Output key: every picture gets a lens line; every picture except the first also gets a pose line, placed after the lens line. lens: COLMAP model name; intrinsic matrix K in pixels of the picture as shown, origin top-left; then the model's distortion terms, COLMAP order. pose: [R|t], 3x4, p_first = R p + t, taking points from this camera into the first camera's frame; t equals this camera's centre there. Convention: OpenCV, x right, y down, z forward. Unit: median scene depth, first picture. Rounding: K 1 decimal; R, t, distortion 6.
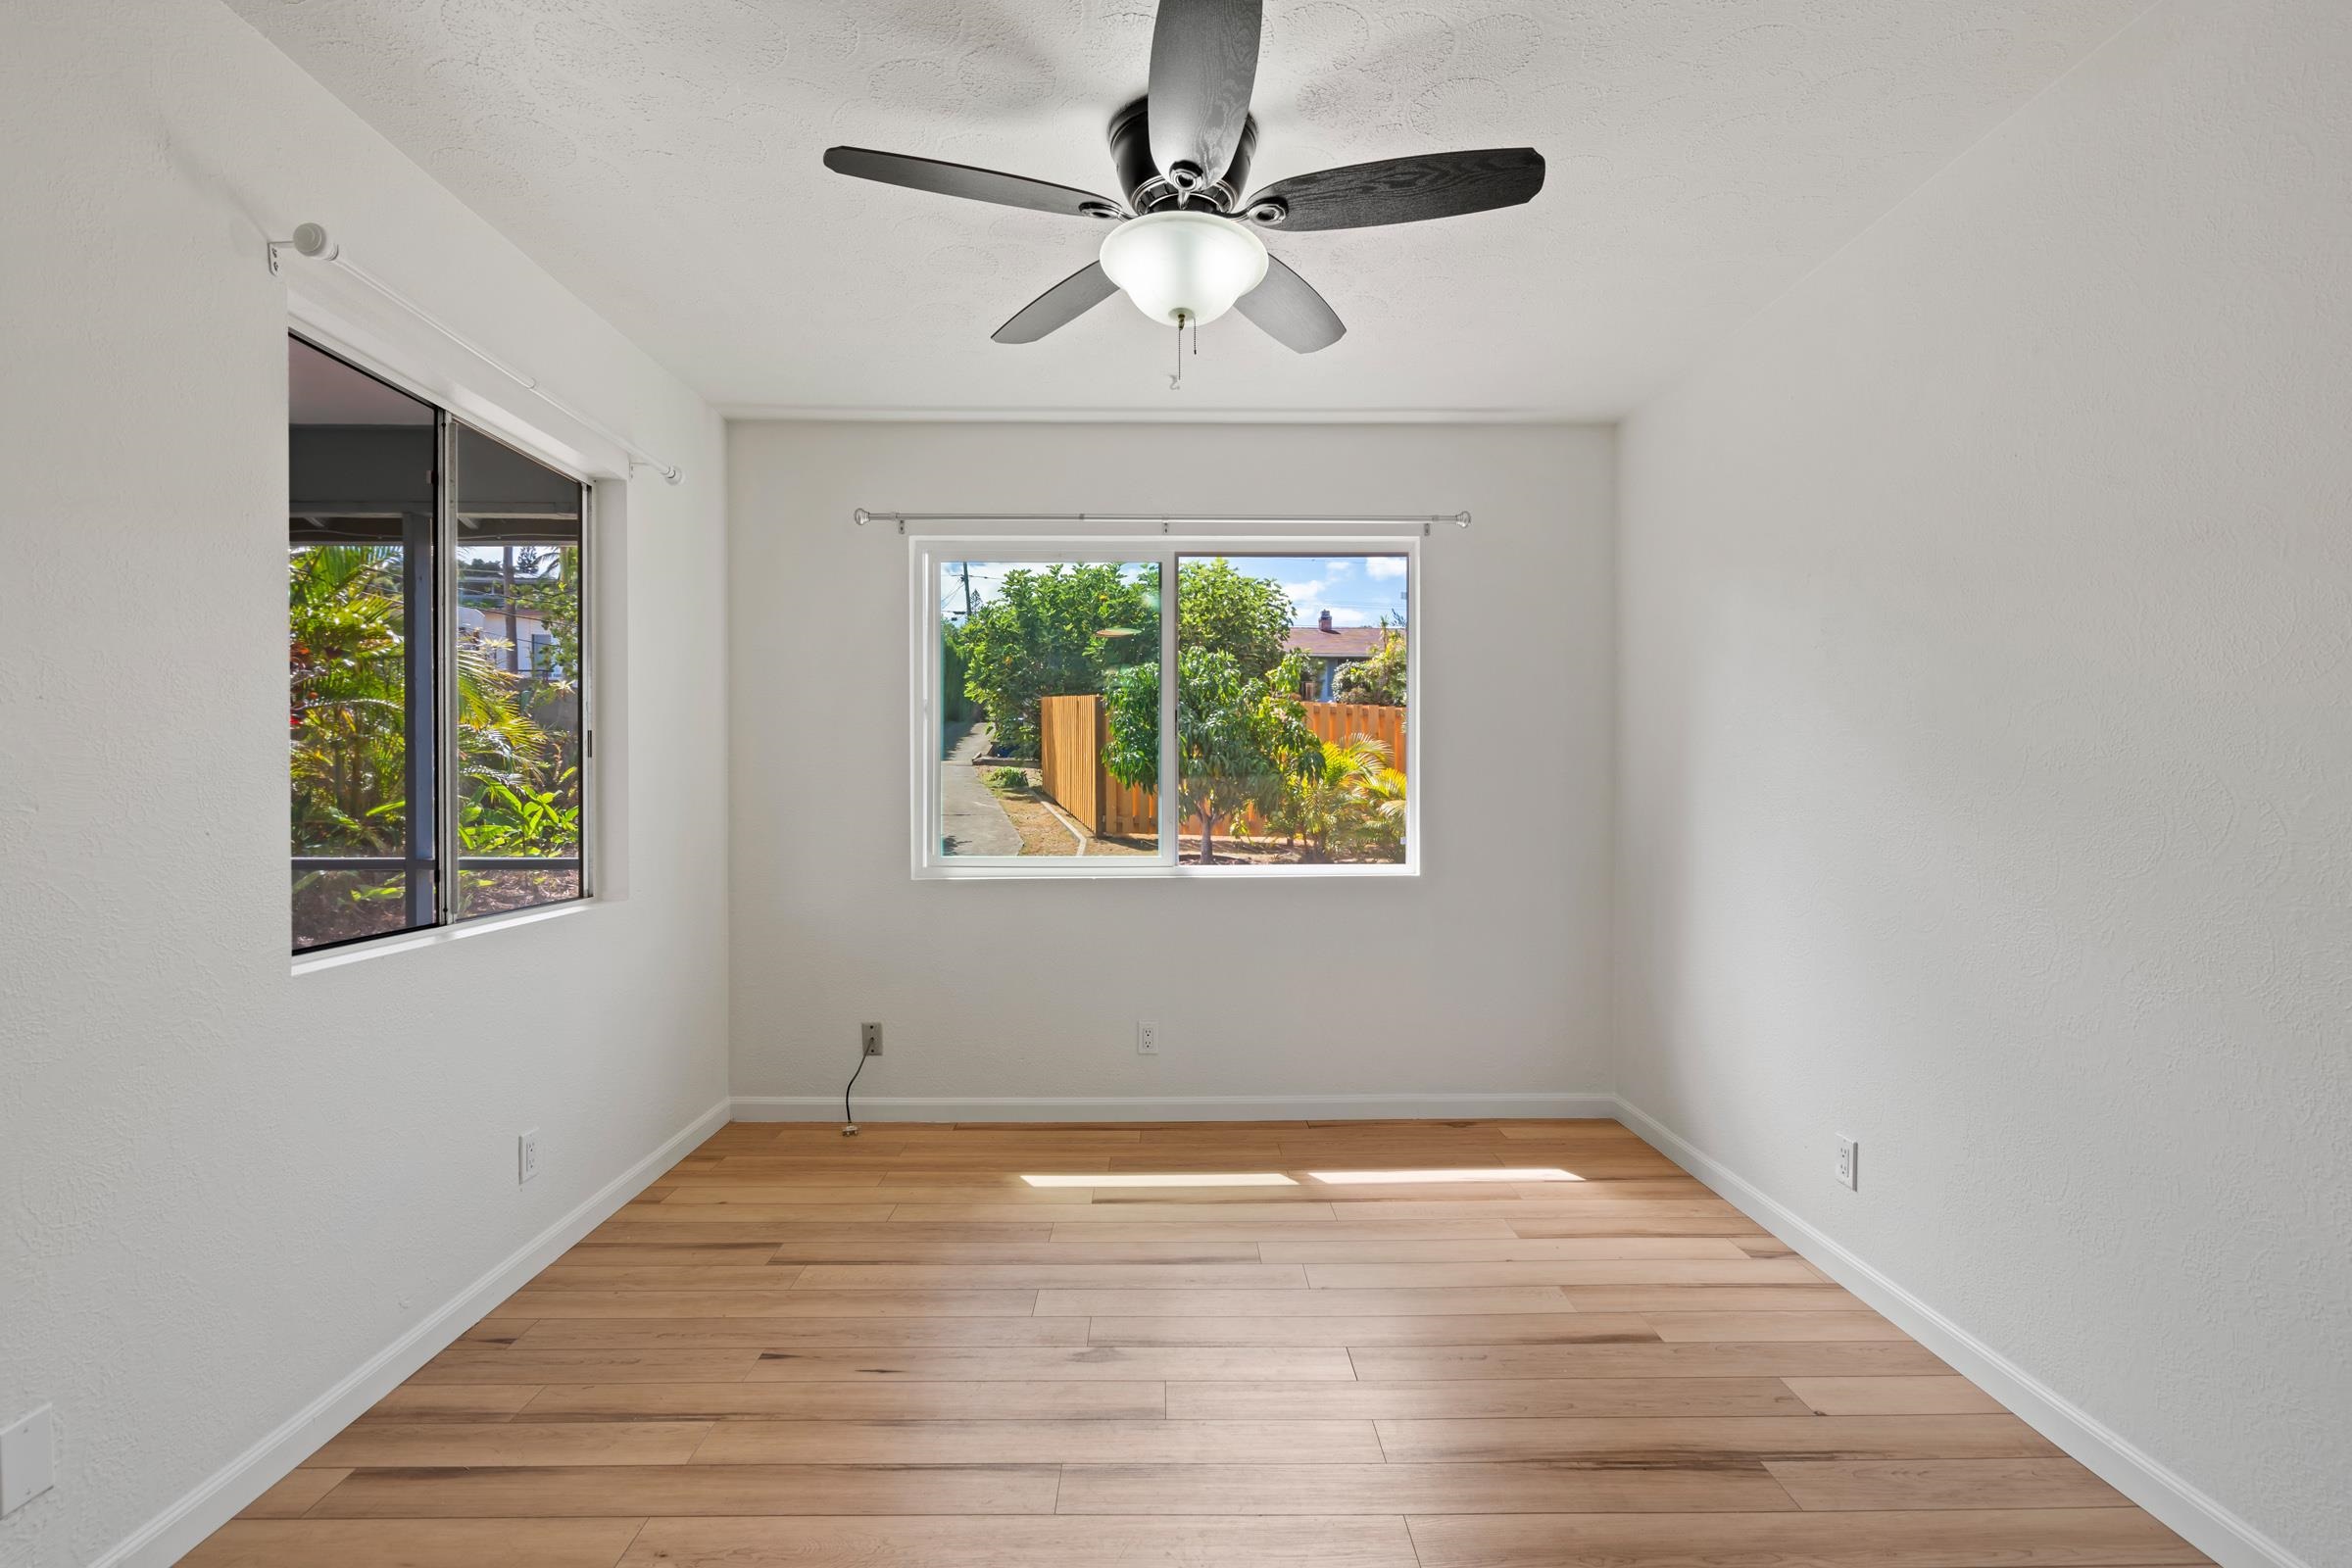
lens RADIAL K [[1056.4, 0, 1176.0], [0, 1056.4, 784.0], [0, 0, 1]] dist [0.000801, 0.000112]
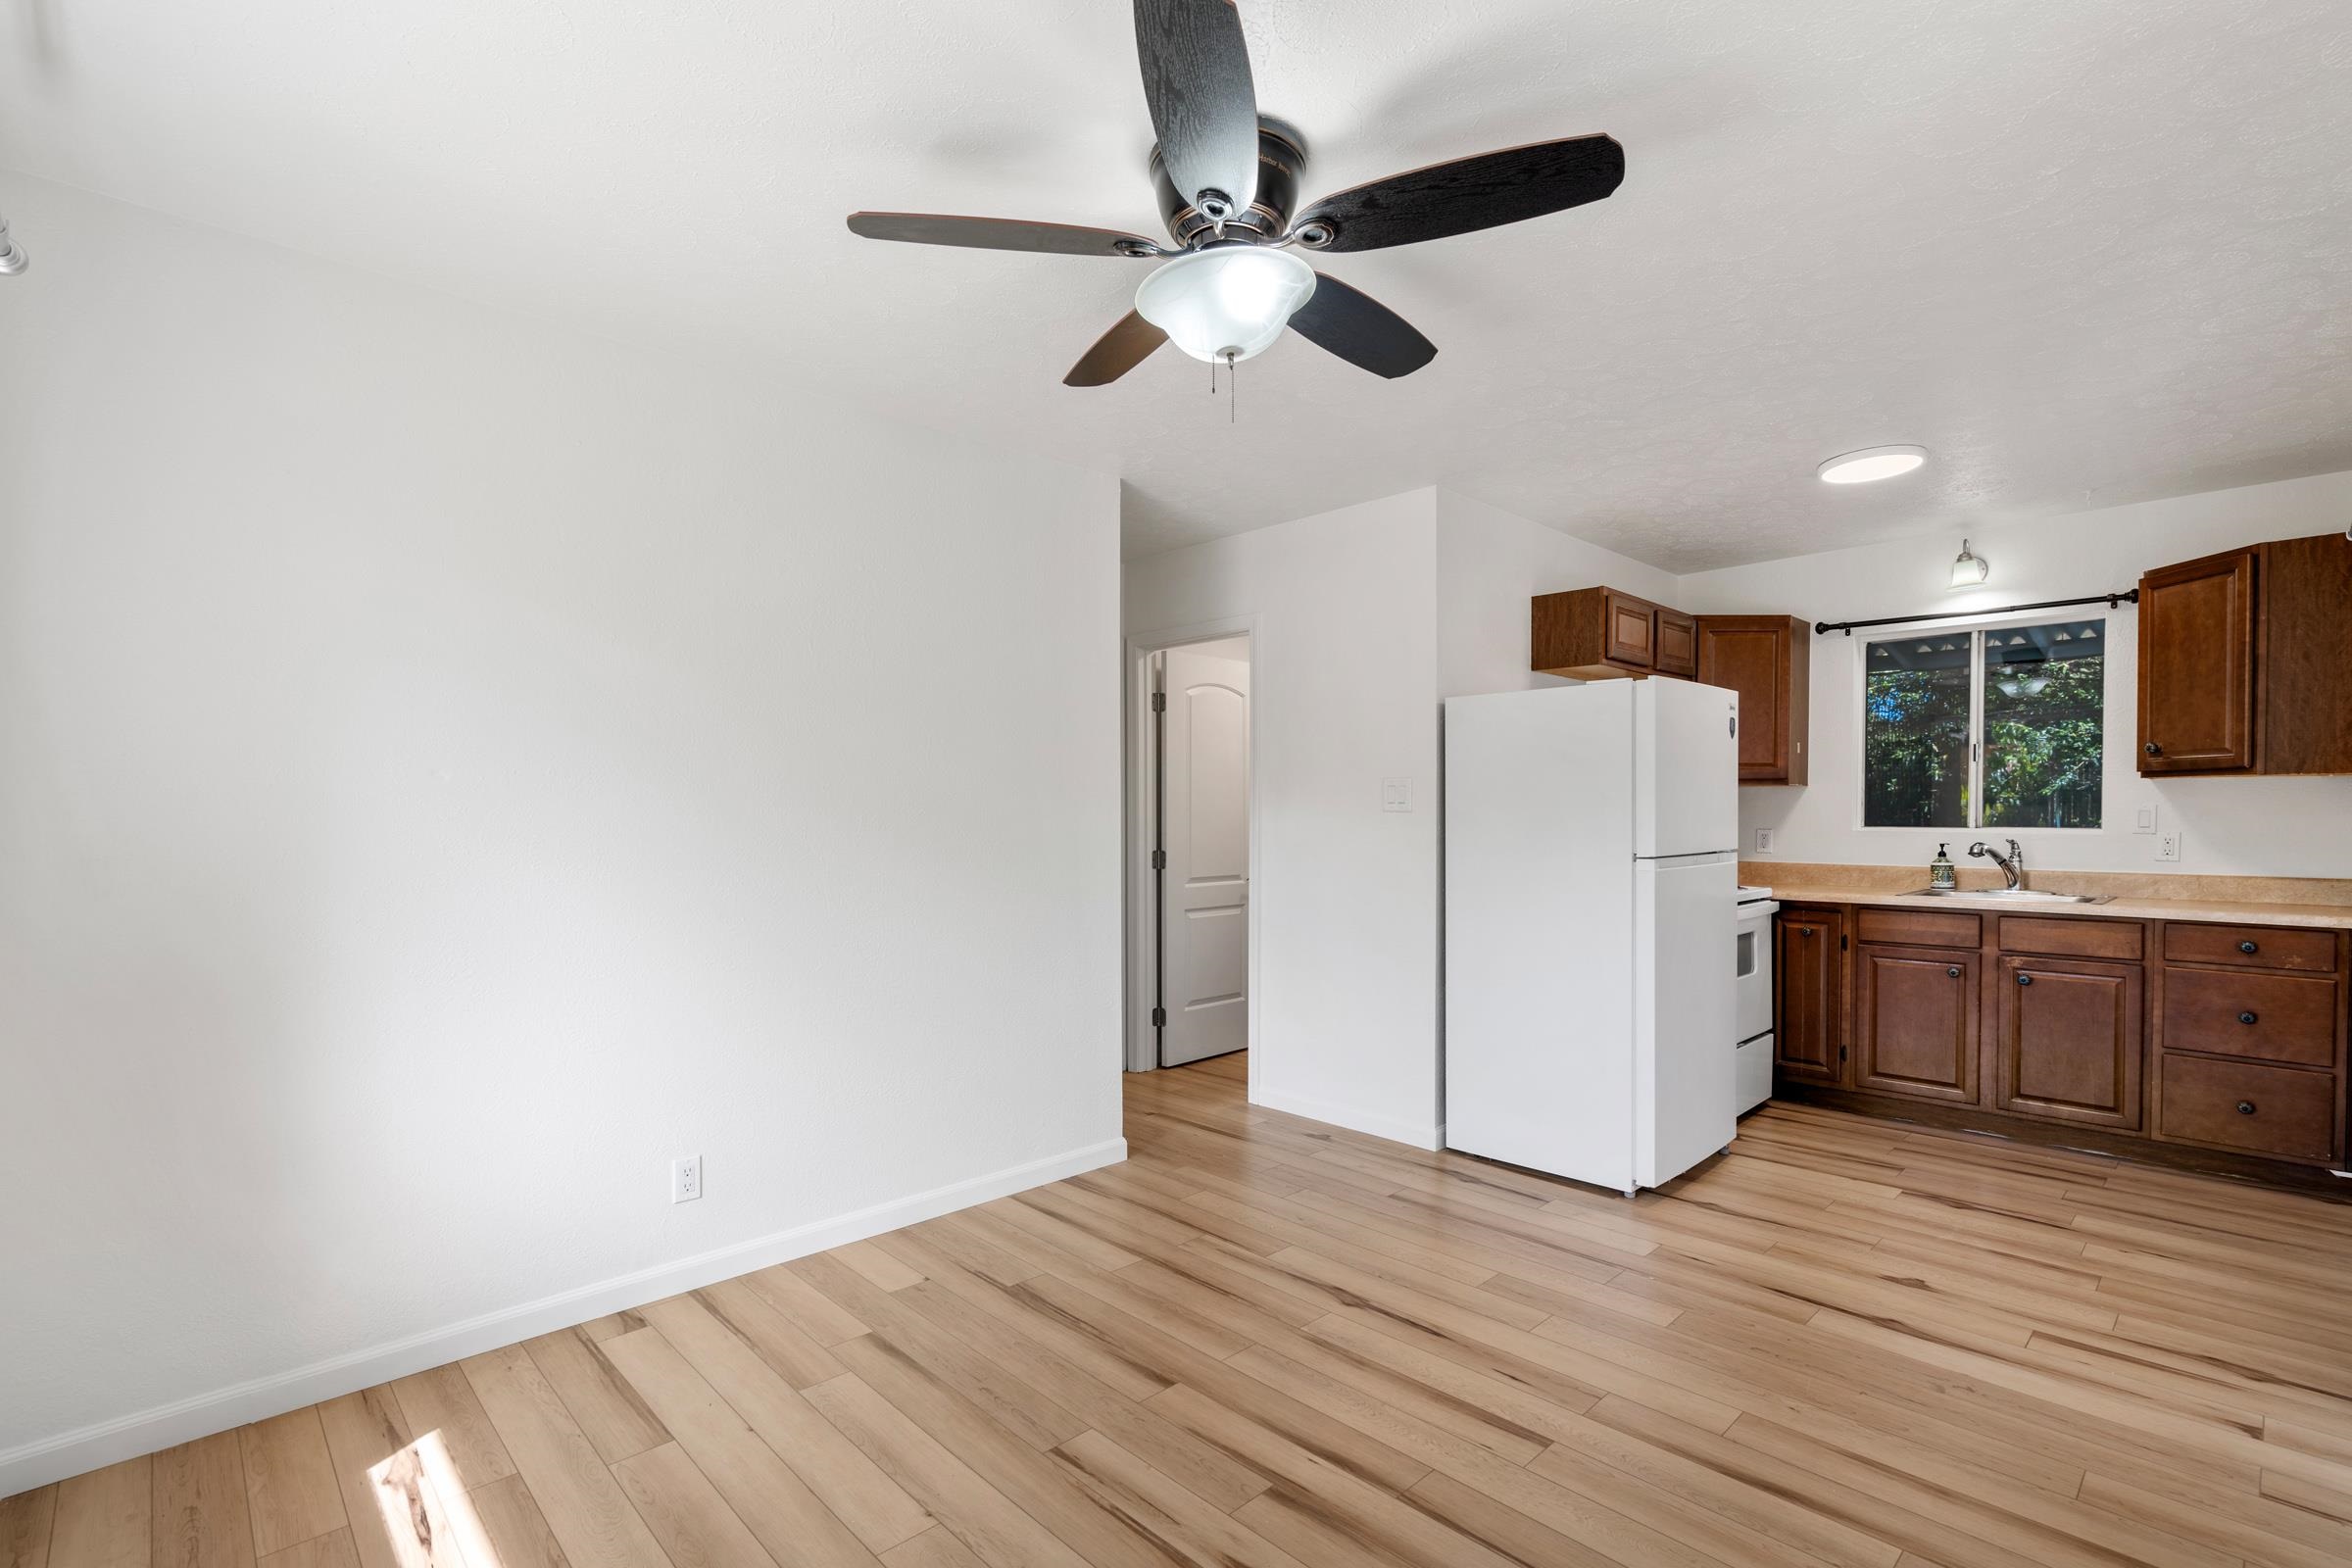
lens RADIAL K [[1074.2, 0, 1175.3], [0, 1074.2, 824.7], [0, 0, 1]] dist [0.000602, 0.000034]
pose [[-0.681128, -0.004231, 0.732152, -0.540979], [0.006937, 0.999901, 0.012231, -0.027978], [-0.732131, 0.013410, -0.681032, 1.375184]]
